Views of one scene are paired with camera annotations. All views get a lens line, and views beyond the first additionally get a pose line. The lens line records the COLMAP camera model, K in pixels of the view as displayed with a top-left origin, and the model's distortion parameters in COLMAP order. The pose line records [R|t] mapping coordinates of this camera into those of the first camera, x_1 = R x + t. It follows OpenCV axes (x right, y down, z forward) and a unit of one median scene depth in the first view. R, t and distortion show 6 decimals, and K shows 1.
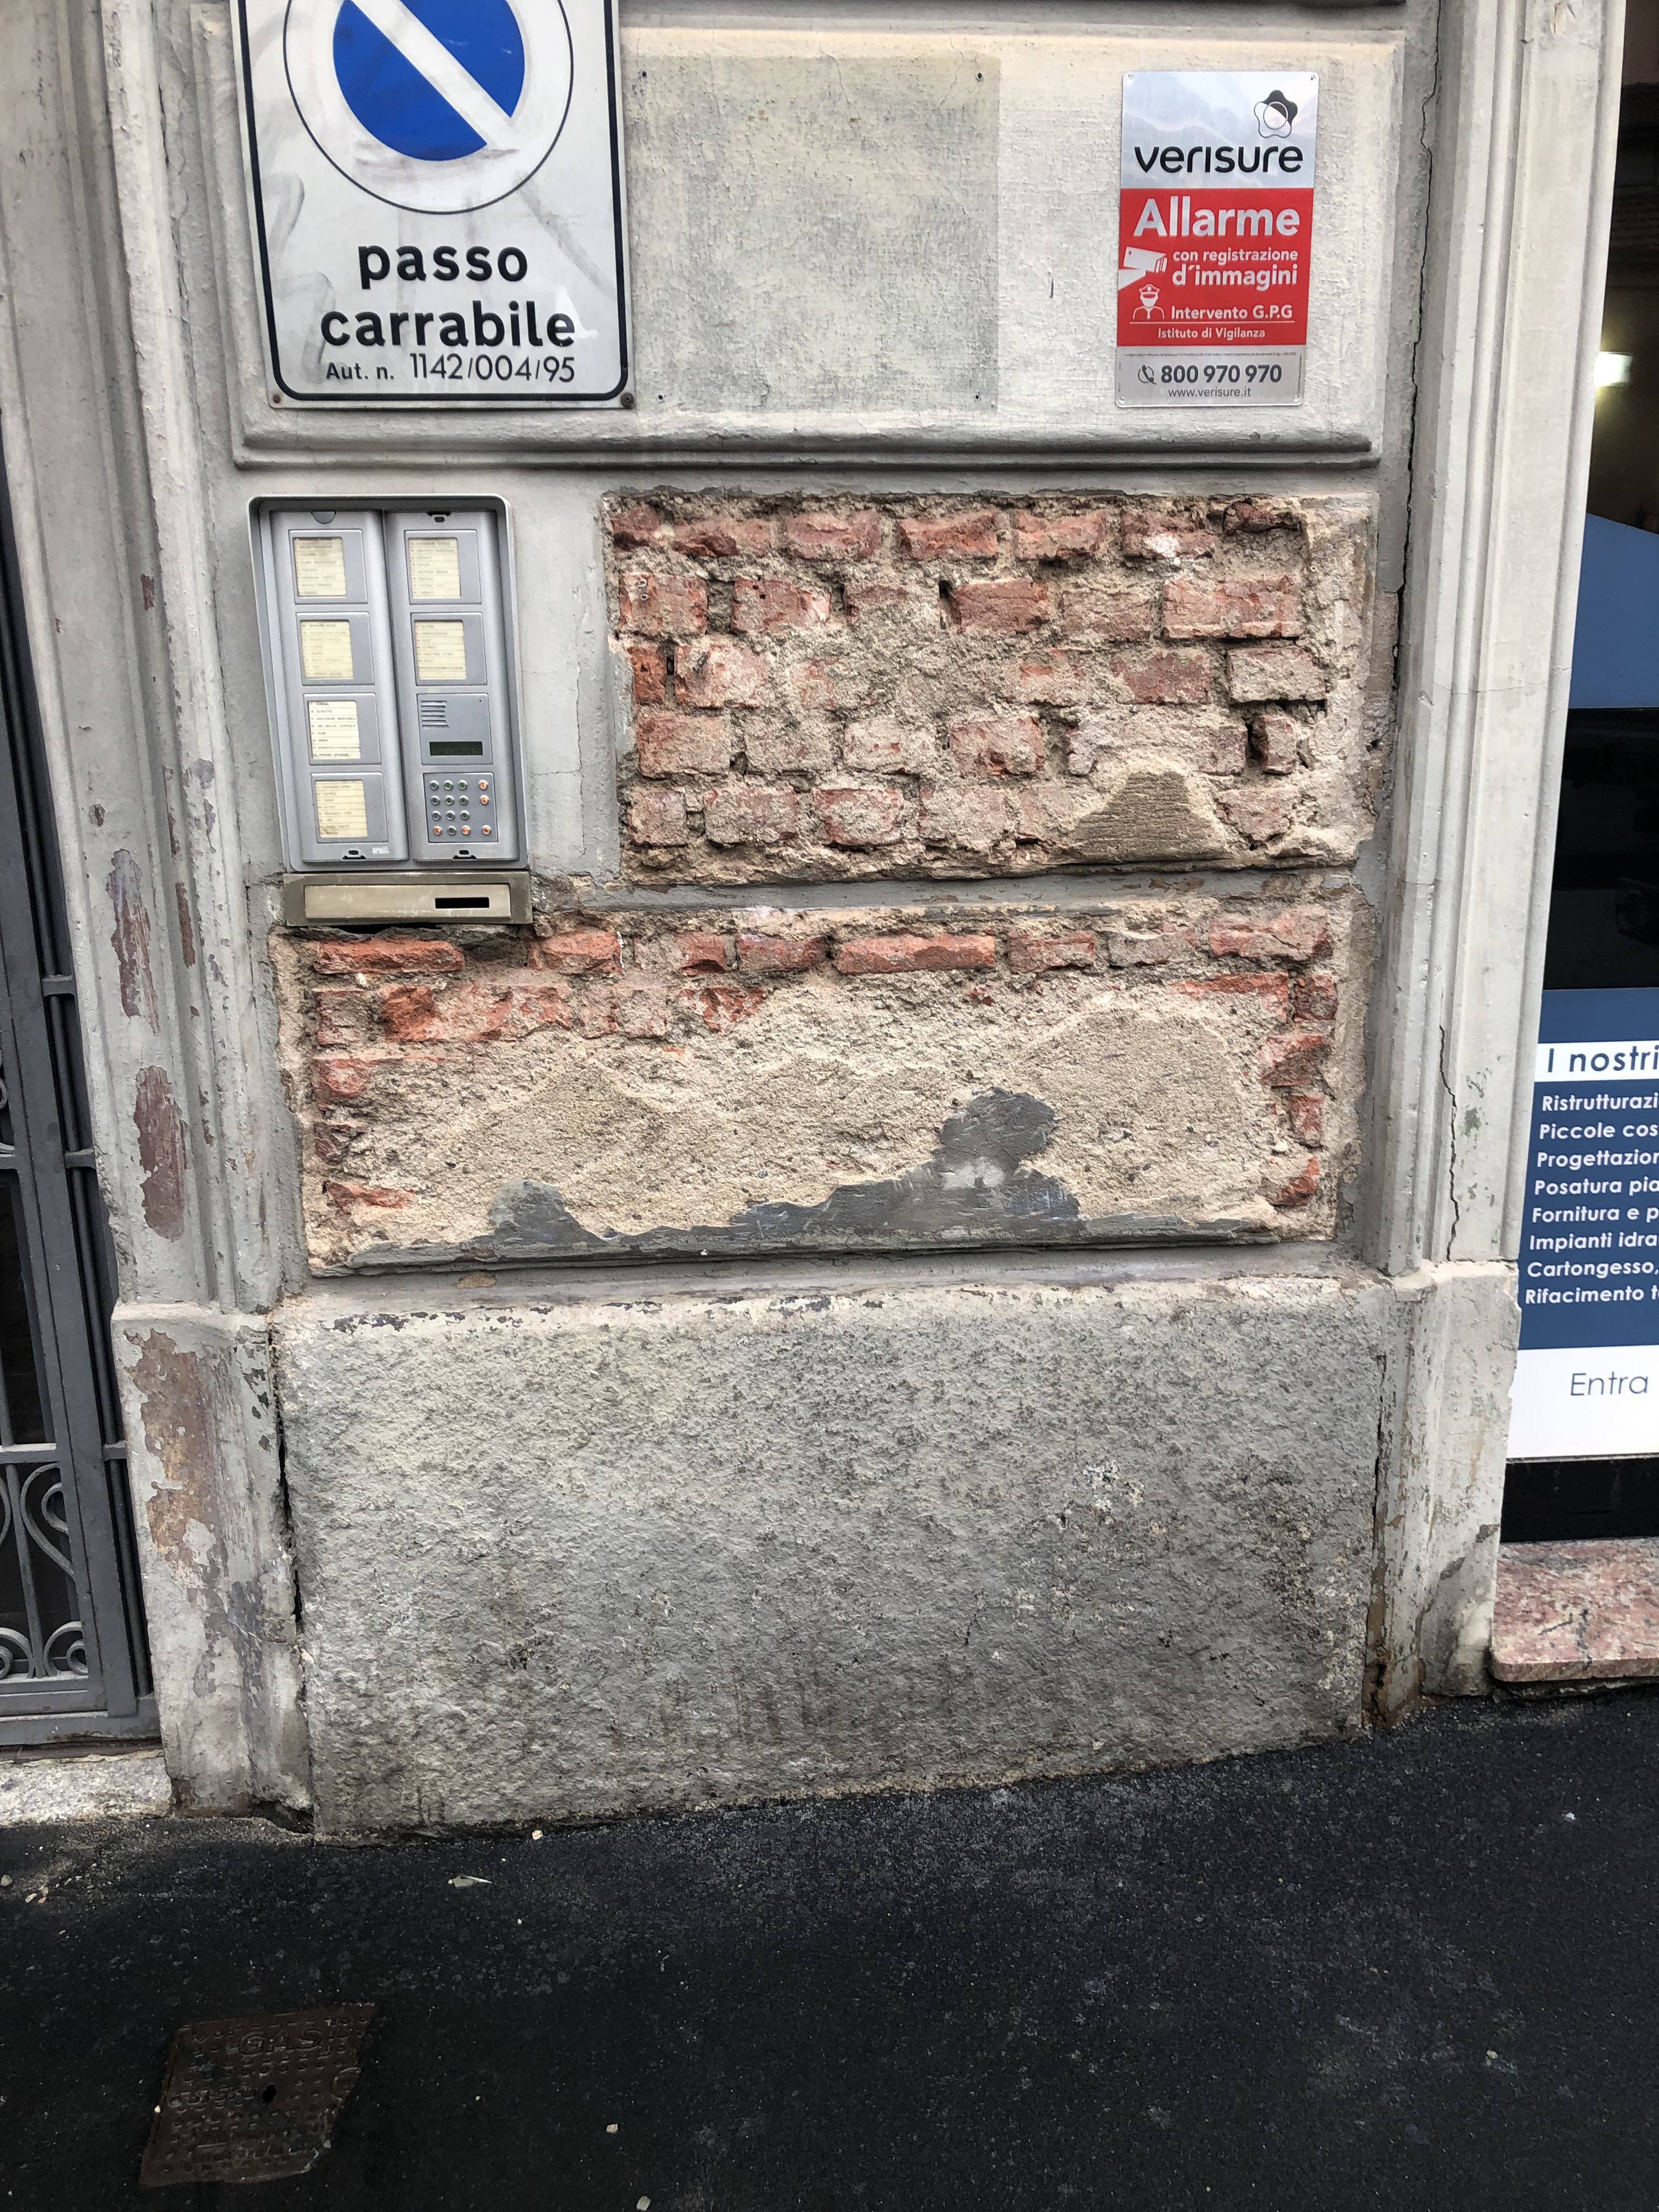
lens RADIAL K [[1809.0, 0, 877.3], [0, 1809.0, 1113.1], [0, 0, 1]] dist [0.000751, 0.001680]
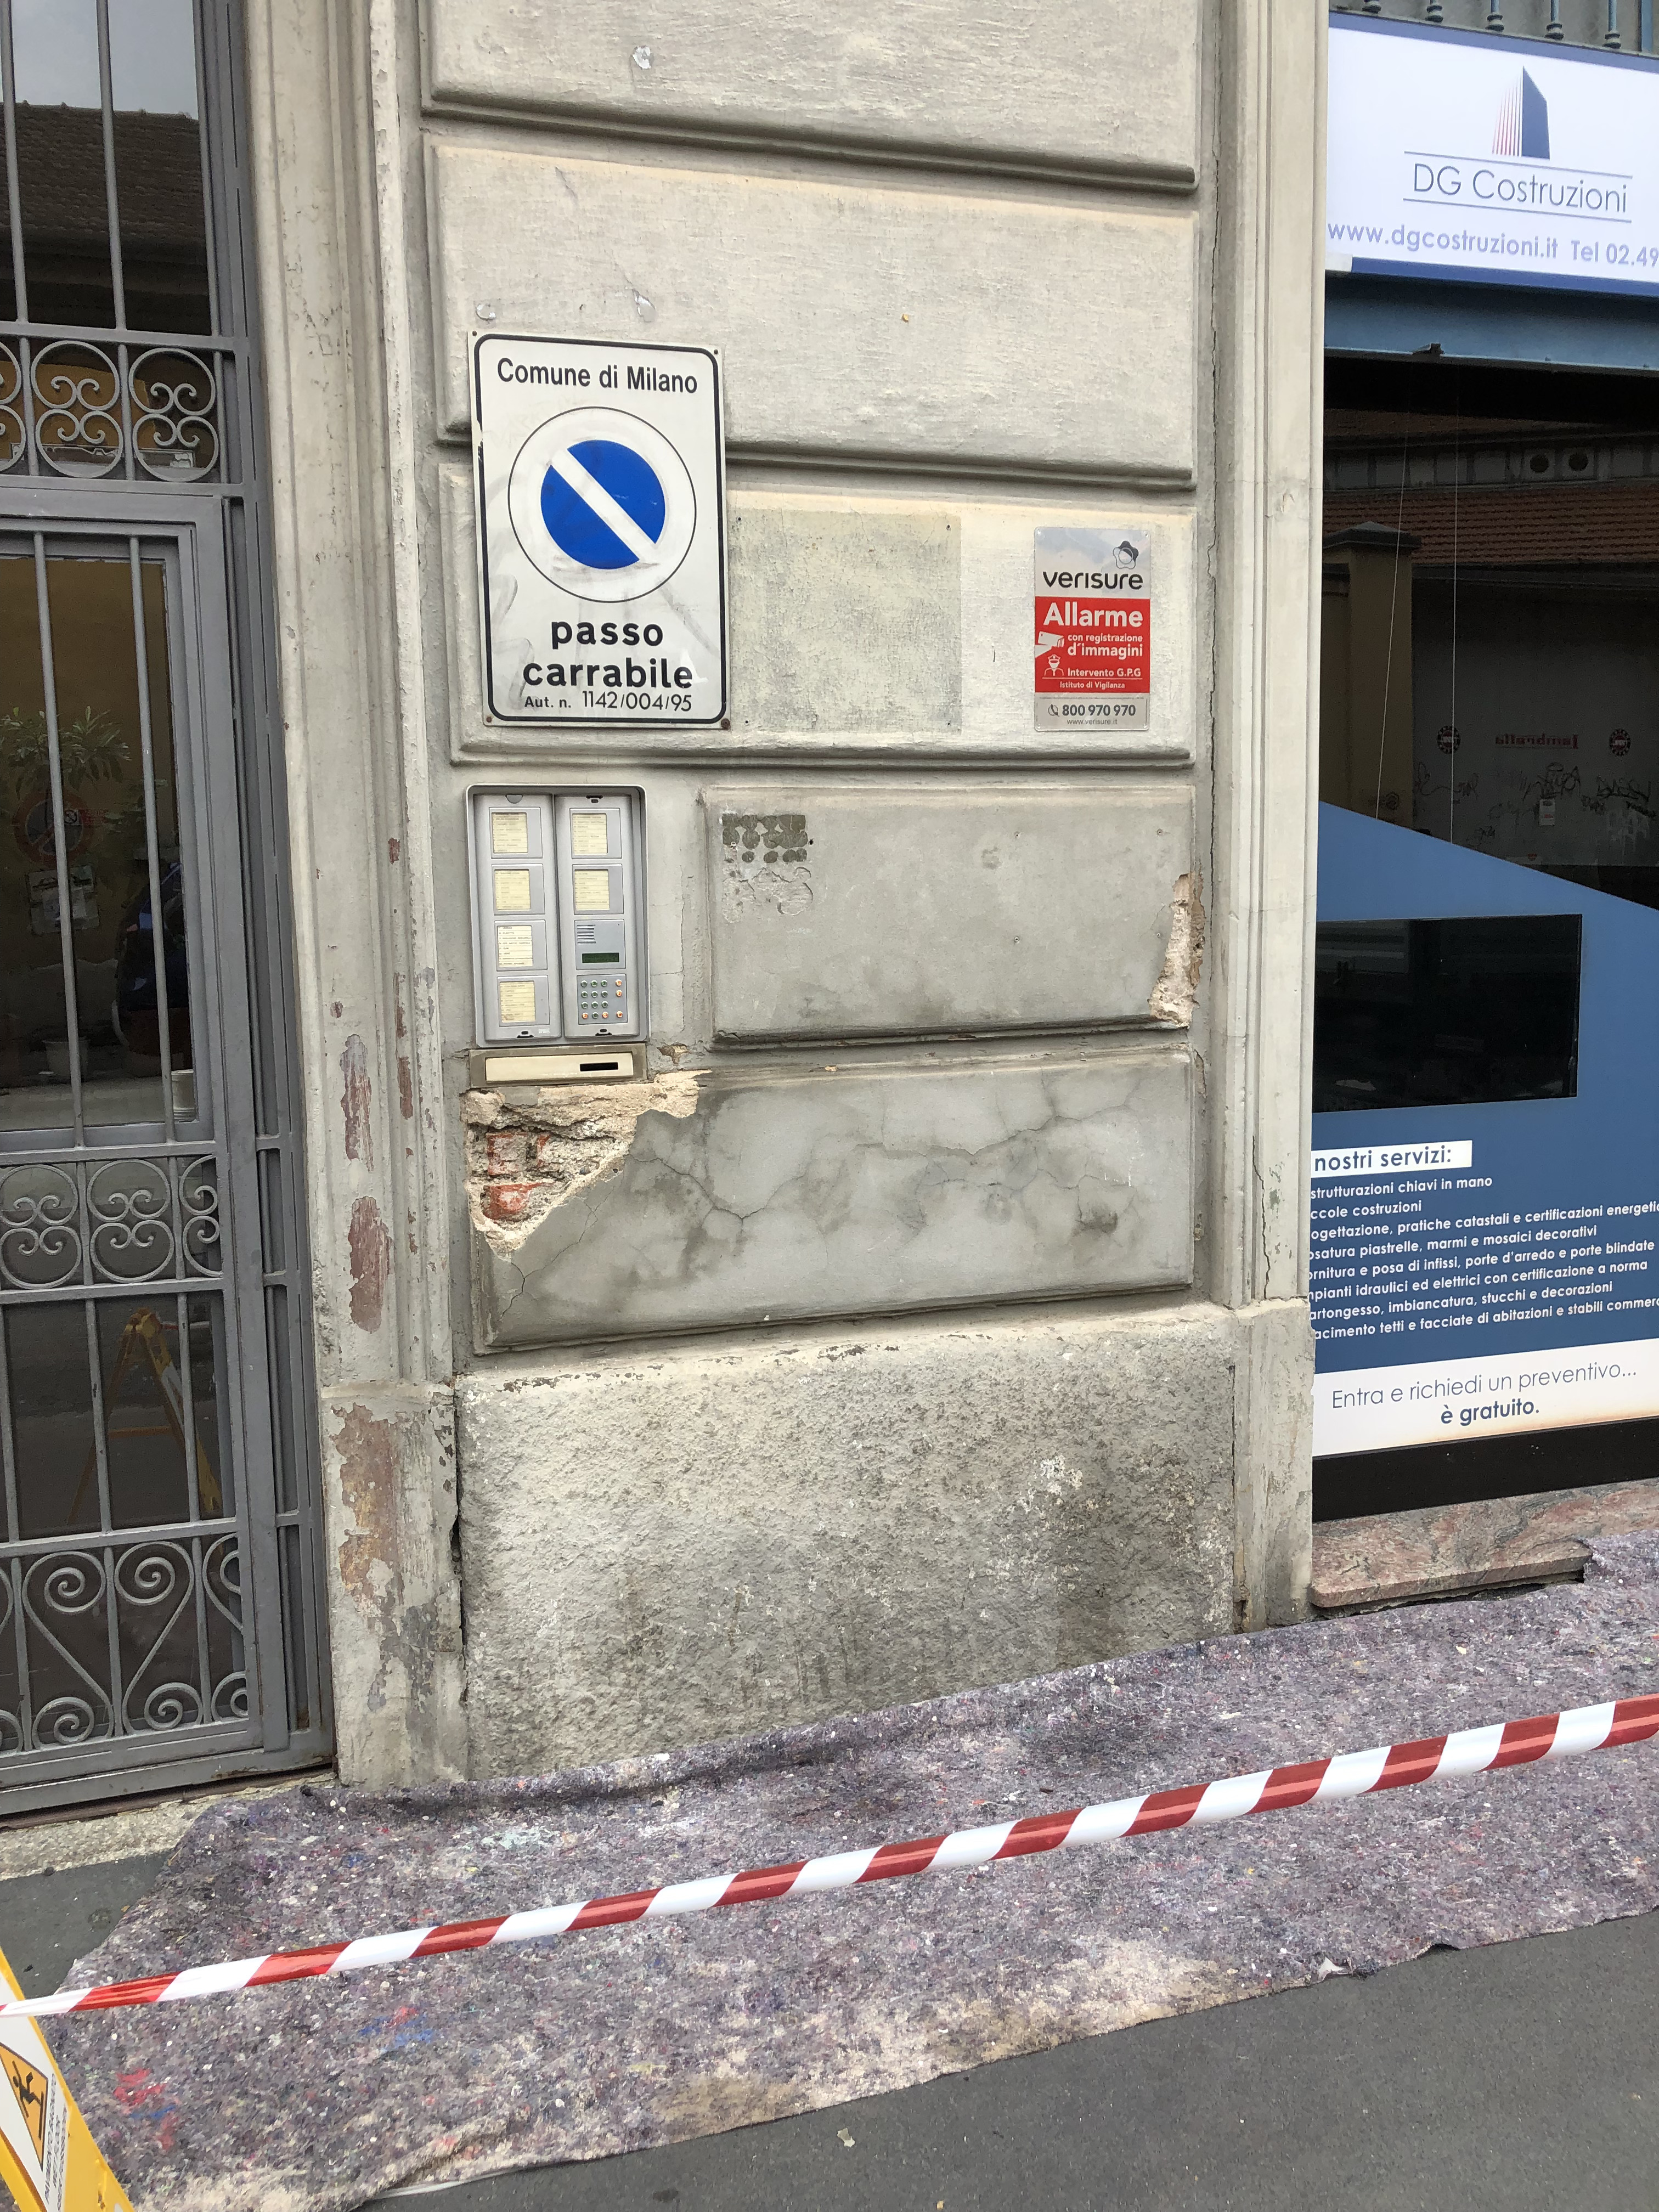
lens RADIAL K [[1800.0, 0, 826.4], [0, 1800.0, 1073.7], [0, 0, 1]] dist [0.006049, -0.004699]
pose [[0.975786, -0.030585, 0.216580, -0.347081], [0.063132, 0.987416, -0.144995, 0.095875], [-0.209420, 0.155158, 0.965438, -0.351117]]
